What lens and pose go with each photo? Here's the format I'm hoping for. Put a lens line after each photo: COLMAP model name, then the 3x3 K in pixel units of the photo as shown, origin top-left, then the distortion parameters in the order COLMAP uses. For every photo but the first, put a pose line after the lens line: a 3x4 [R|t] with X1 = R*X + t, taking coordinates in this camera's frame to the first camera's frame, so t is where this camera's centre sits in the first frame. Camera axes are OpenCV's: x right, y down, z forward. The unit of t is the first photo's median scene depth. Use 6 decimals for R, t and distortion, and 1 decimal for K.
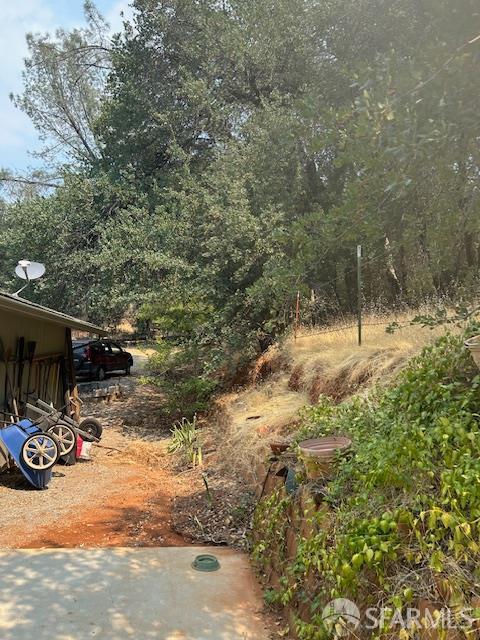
lens RADIAL K [[478.0, 0, 238.9], [0, 478.0, 321.6], [0, 0, 1]] dist [0.081409, -0.112527]
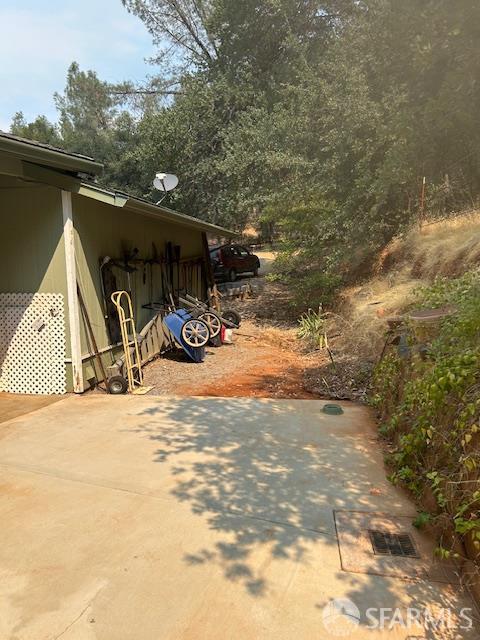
lens RADIAL K [[478.0, 0, 238.9], [0, 478.0, 321.6], [0, 0, 1]] dist [0.081409, -0.112527]
pose [[0.965664, -0.019389, -0.259069, 0.011053], [0.071265, 0.978728, 0.192387, 0.006995], [0.249828, -0.204244, 0.946504, -0.081881]]
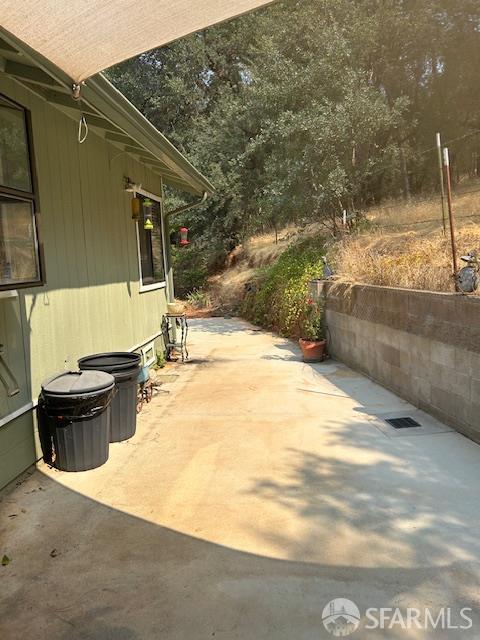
lens RADIAL K [[478.0, 0, 238.9], [0, 478.0, 321.6], [0, 0, 1]] dist [0.081409, -0.112527]
pose [[0.992833, -0.085243, 0.083769, -0.109724], [0.065838, 0.975070, 0.211906, -0.059770], [-0.099744, -0.204872, 0.973693, -0.886431]]
